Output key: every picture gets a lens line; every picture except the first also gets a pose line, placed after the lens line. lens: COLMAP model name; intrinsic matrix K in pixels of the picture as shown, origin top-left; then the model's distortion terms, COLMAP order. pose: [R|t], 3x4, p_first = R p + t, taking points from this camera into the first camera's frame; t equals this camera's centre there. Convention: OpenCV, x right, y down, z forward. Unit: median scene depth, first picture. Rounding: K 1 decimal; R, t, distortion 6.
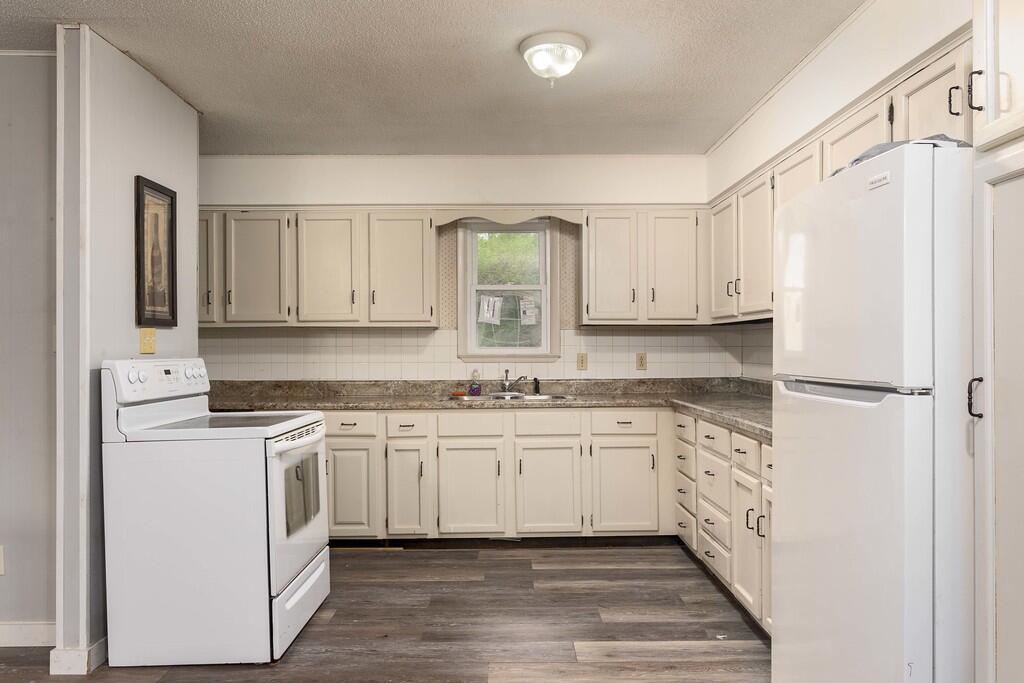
lens RADIAL K [[718.9, 0, 513.0], [0, 718.9, 344.9], [0, 0, 1]] dist [0.003743, 0.000651]
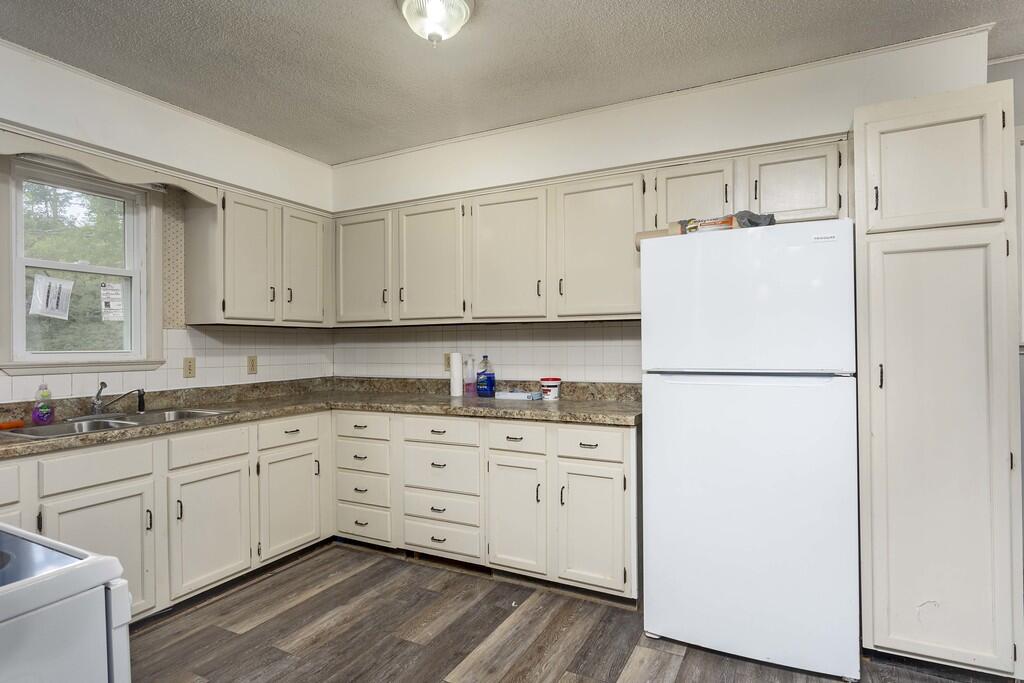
lens RADIAL K [[540.0, 0, 512.3], [0, 540.0, 341.1], [0, 0, 1]] dist [0.000503, -0.000585]
pose [[0.465768, 0.005293, 0.884891, -0.328425], [0.004311, 0.999957, -0.008250, -0.001017], [-0.884896, 0.007657, 0.465725, 0.425262]]
